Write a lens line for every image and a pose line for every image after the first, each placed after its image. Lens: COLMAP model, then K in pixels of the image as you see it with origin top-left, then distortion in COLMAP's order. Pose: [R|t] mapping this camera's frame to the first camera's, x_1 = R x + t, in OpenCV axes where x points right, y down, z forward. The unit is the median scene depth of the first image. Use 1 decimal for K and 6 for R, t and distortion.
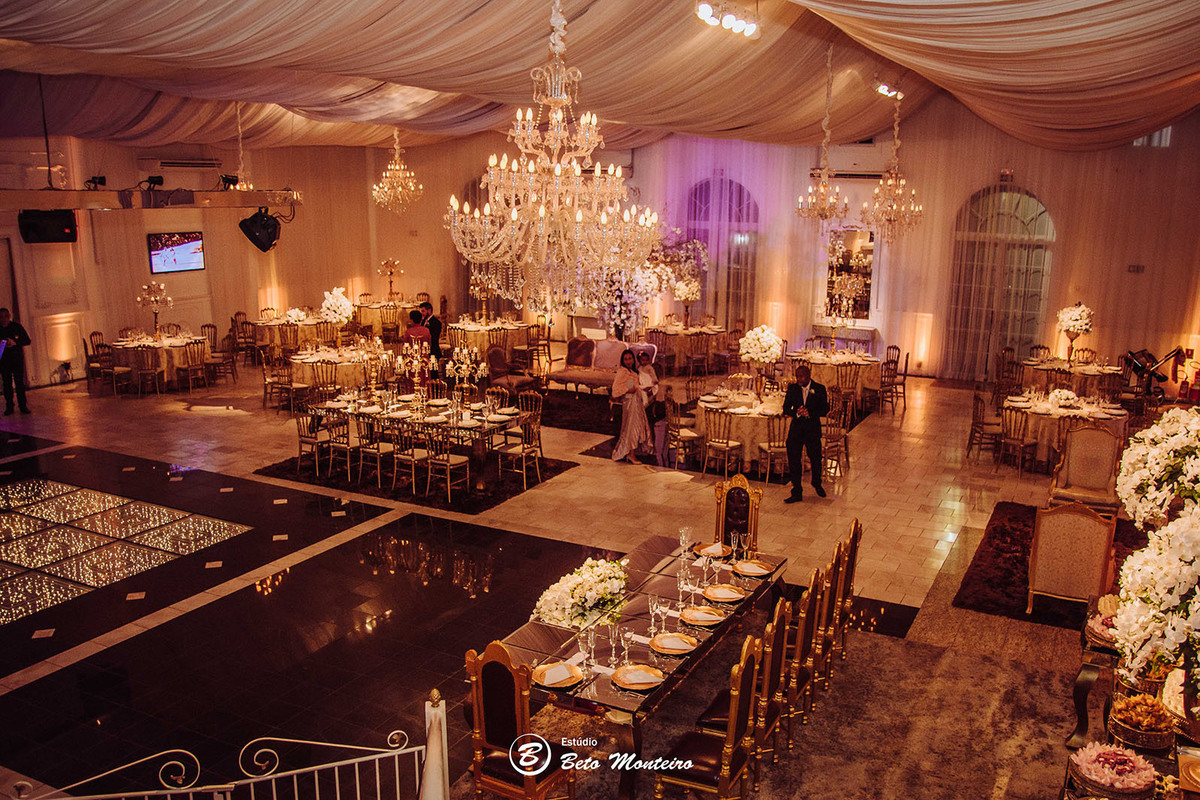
lens RADIAL K [[917.9, 0, 602.5], [0, 917.9, 377.5], [0, 0, 1]] dist [-0.003939, 0.001774]
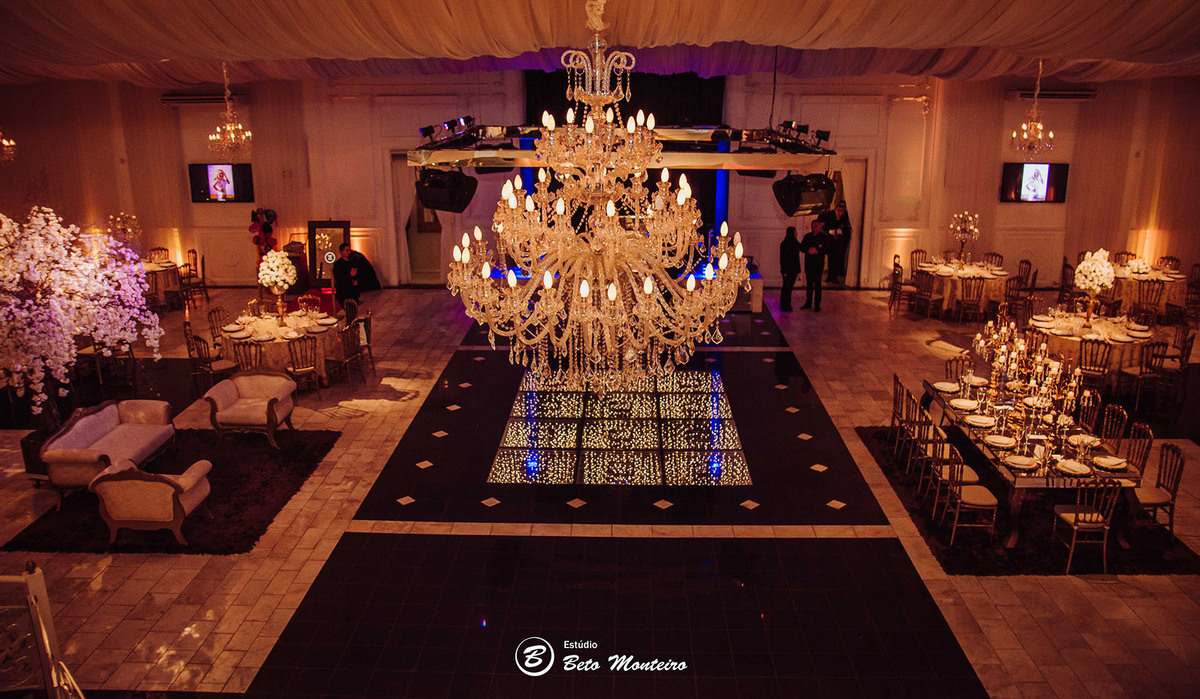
lens RADIAL K [[874.4, 0, 598.5], [0, 874.4, 298.9], [0, 0, 1]] dist [-0.009774, 0.001812]
pose [[0.544028, 0.207393, -0.813033, 0.179766], [-0.197141, 0.973441, 0.116396, -0.075872], [0.815579, 0.096960, 0.570465, 0.209443]]
